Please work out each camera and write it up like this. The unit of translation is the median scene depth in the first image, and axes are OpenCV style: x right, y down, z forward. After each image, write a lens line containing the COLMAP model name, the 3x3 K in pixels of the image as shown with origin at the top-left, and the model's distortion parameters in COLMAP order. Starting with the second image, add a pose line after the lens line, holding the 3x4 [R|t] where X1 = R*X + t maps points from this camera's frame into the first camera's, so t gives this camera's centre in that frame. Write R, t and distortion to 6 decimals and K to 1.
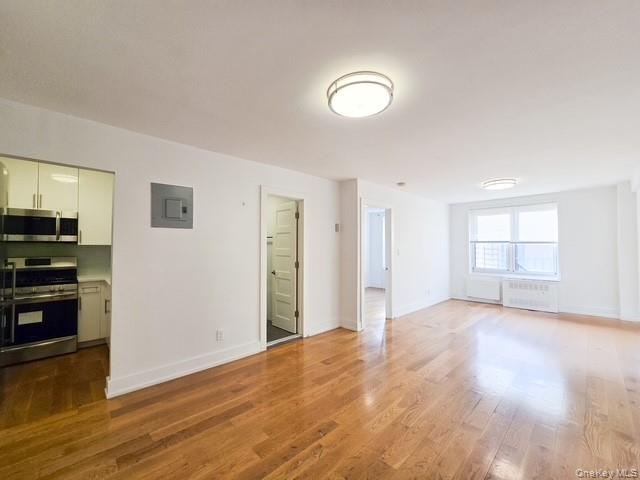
lens RADIAL K [[261.9, 0, 326.0], [0, 261.9, 241.7], [0, 0, 1]] dist [-0.006807, 0.001017]
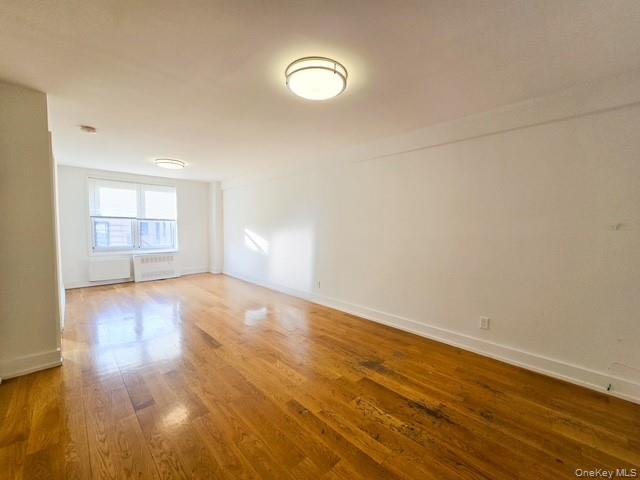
lens RADIAL K [[261.9, 0, 314.4], [0, 261.9, 241.1], [0, 0, 1]] dist [-0.006807, 0.001017]
pose [[0.020532, -0.054290, 0.998314, -1.102491], [-0.030222, 0.998035, 0.054896, 0.046272], [-0.999332, -0.031298, 0.018851, 1.103479]]
